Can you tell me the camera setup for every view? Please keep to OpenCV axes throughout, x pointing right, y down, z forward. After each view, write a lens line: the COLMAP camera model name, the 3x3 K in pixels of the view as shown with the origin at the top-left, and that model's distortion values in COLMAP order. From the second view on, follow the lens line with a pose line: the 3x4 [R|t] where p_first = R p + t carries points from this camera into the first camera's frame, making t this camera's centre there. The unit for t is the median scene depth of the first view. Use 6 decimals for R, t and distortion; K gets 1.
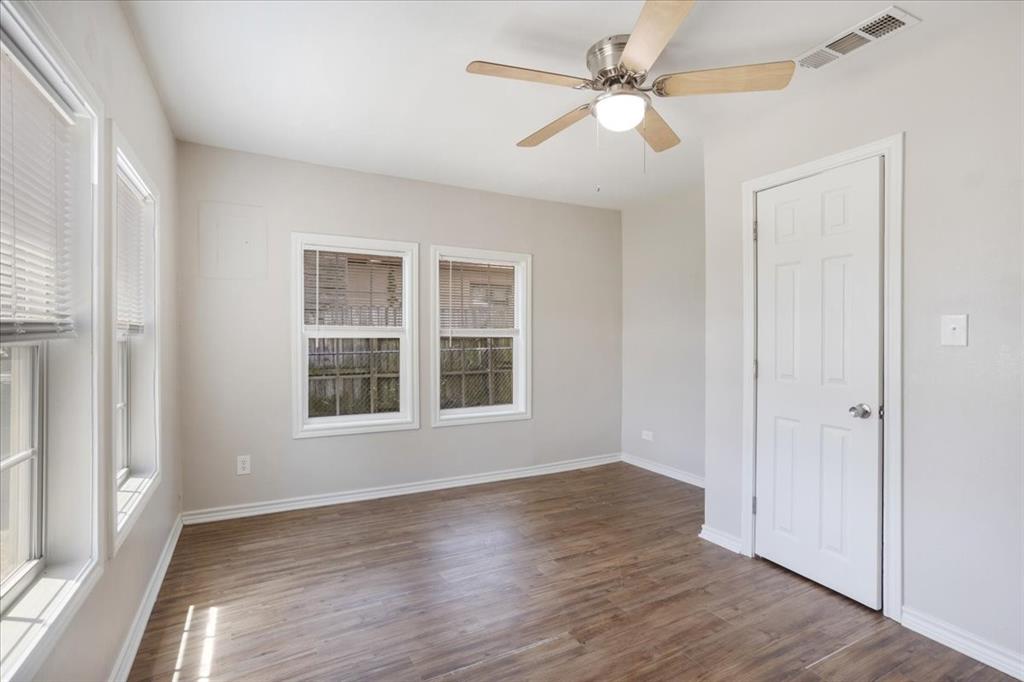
lens RADIAL K [[490.6, 0, 514.7], [0, 490.6, 343.0], [0, 0, 1]] dist [-0.019278, 0.000337]
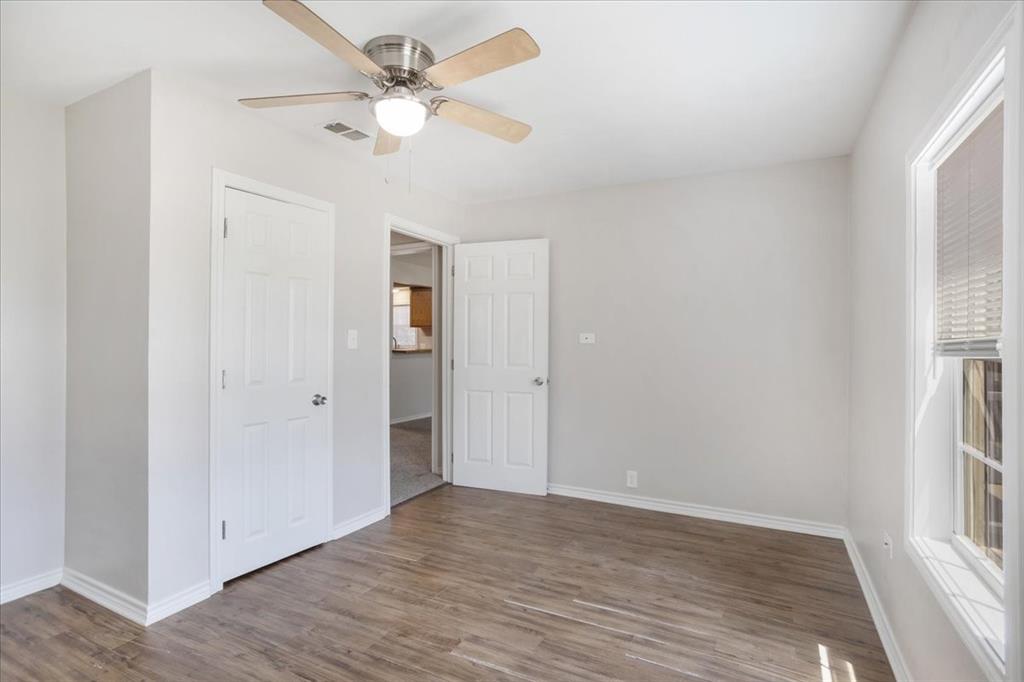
lens RADIAL K [[490.6, 0, 512.8], [0, 490.6, 341.9], [0, 0, 1]] dist [-0.019278, 0.000337]
pose [[-0.563906, -0.003073, 0.825833, -0.684887], [0.005028, 0.999962, 0.007155, -0.024944], [-0.825824, 0.008187, -0.563869, 1.304687]]
